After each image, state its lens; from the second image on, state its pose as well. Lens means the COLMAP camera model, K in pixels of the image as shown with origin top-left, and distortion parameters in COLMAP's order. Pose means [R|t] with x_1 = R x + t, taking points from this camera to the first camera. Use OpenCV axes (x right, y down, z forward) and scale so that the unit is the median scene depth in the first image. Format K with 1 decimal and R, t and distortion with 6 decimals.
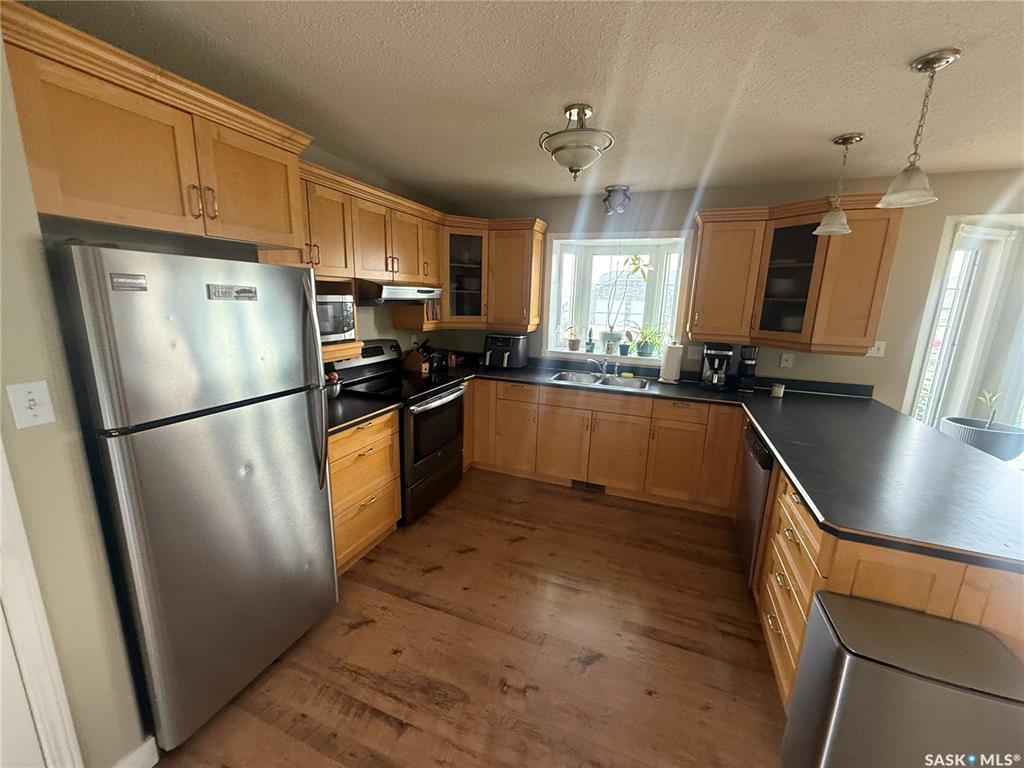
lens RADIAL K [[410.3, 0, 512.4], [0, 410.3, 382.9], [0, 0, 1]] dist [0.001997, -0.000395]
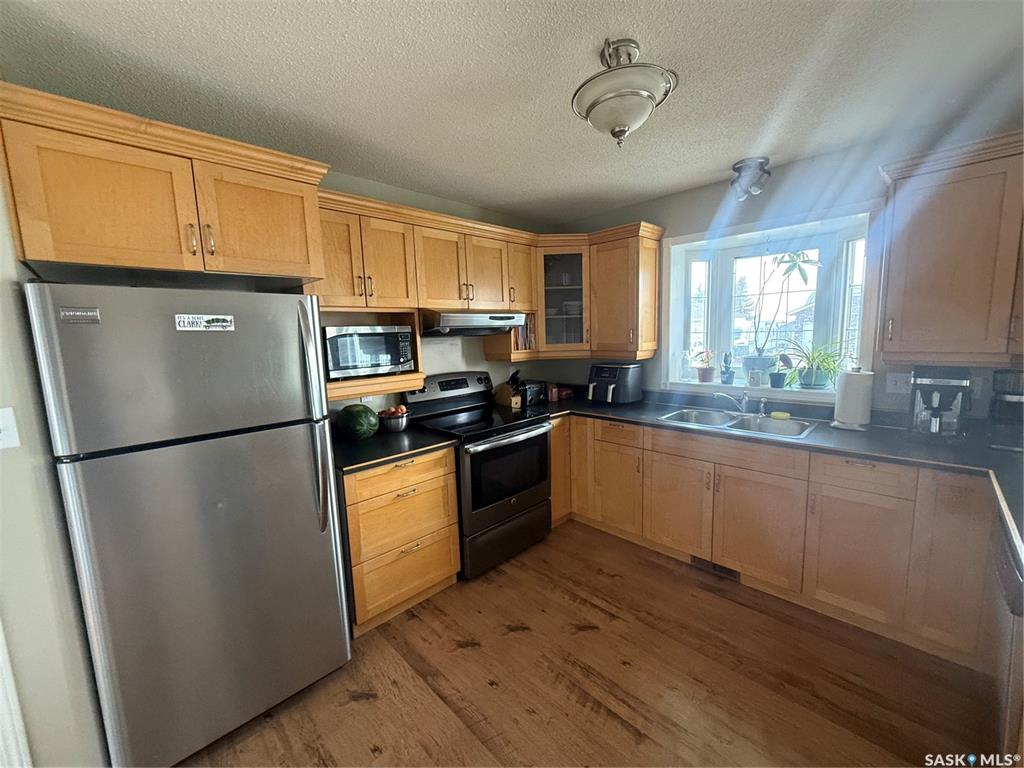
lens RADIAL K [[410.3, 0, 513.5], [0, 410.3, 385.2], [0, 0, 1]] dist [0.001997, -0.000395]
pose [[0.909757, -0.005421, -0.415106, 0.185053], [-0.027535, 0.996925, -0.073364, -0.007283], [0.414227, 0.078173, 0.906810, 0.192636]]
